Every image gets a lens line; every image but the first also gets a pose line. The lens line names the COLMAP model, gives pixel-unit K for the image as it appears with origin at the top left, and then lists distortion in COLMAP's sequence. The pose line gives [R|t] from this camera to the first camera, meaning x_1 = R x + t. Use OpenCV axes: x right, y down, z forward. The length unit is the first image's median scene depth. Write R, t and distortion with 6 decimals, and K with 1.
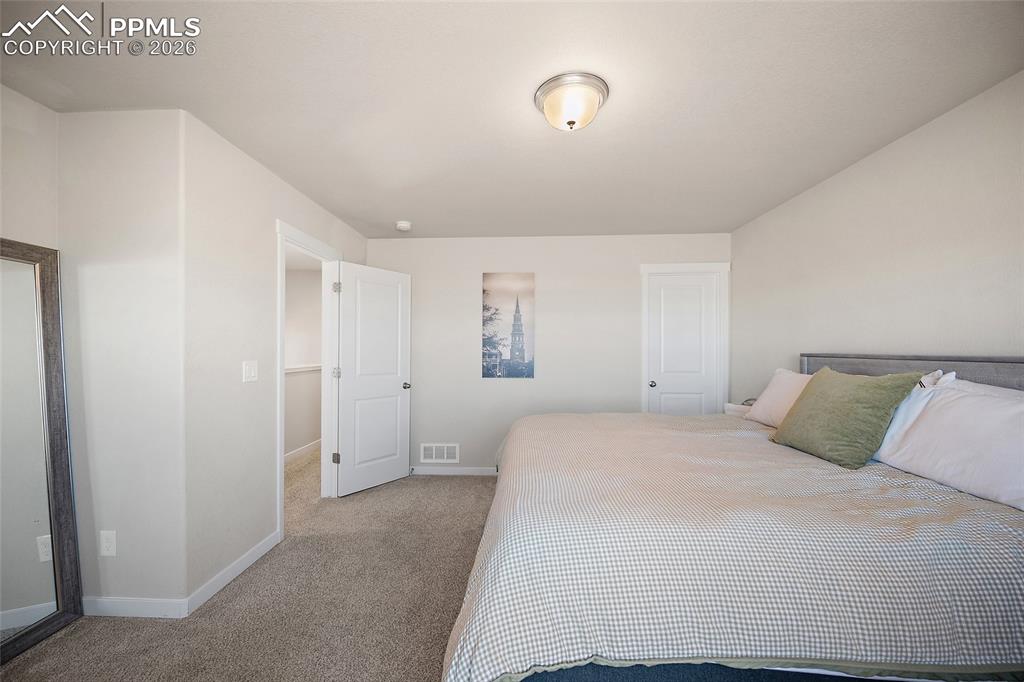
lens RADIAL K [[403.7, 0, 501.6], [0, 403.7, 342.4], [0, 0, 1]] dist [-0.001121, 0.000083]
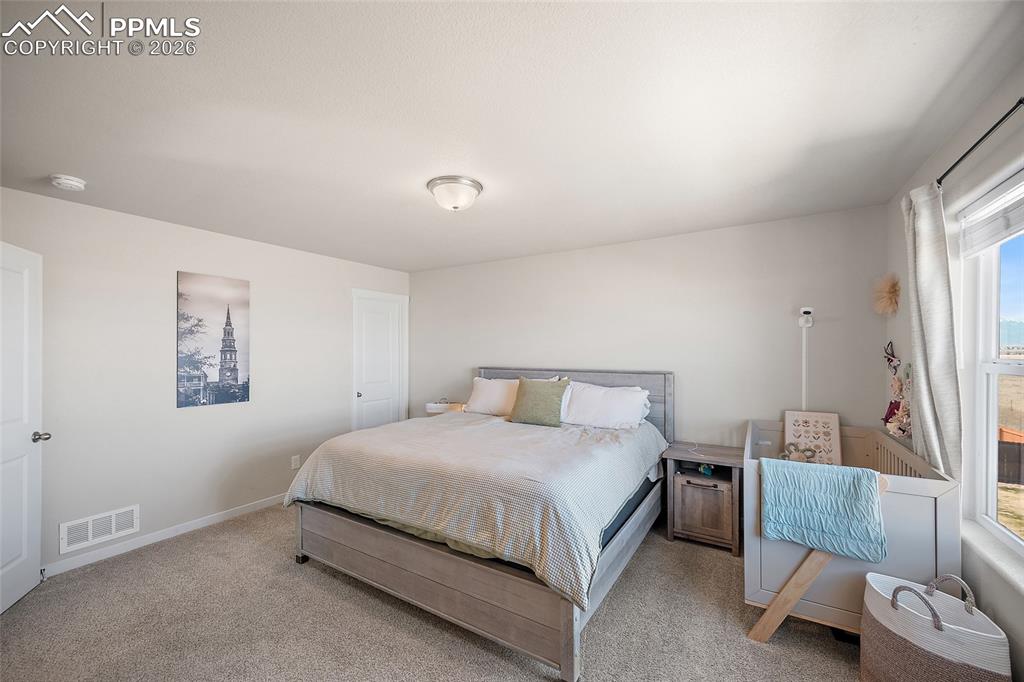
lens RADIAL K [[403.7, 0, 501.6], [0, 403.7, 342.4], [0, 0, 1]] dist [-0.001121, 0.000083]
pose [[0.497003, 0.014538, 0.867627, -0.409746], [-0.013819, 0.999865, -0.008838, -0.039049], [-0.867639, -0.007597, 0.497137, 0.086610]]
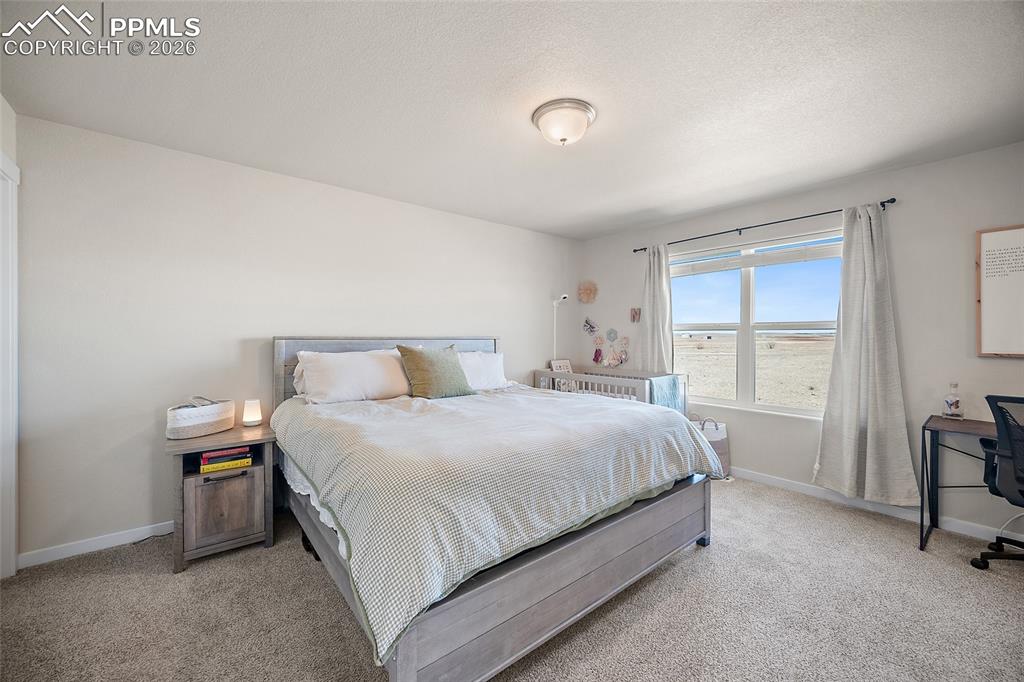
lens RADIAL K [[386.7, 0, 509.9], [0, 386.7, 338.6], [0, 0, 1]] dist [0.003049, 0.000192]
pose [[-0.653706, -0.010180, 0.756680, -0.257892], [-0.021308, 0.999761, -0.004958, 0.017277], [-0.756449, -0.019365, -0.653766, 0.804309]]
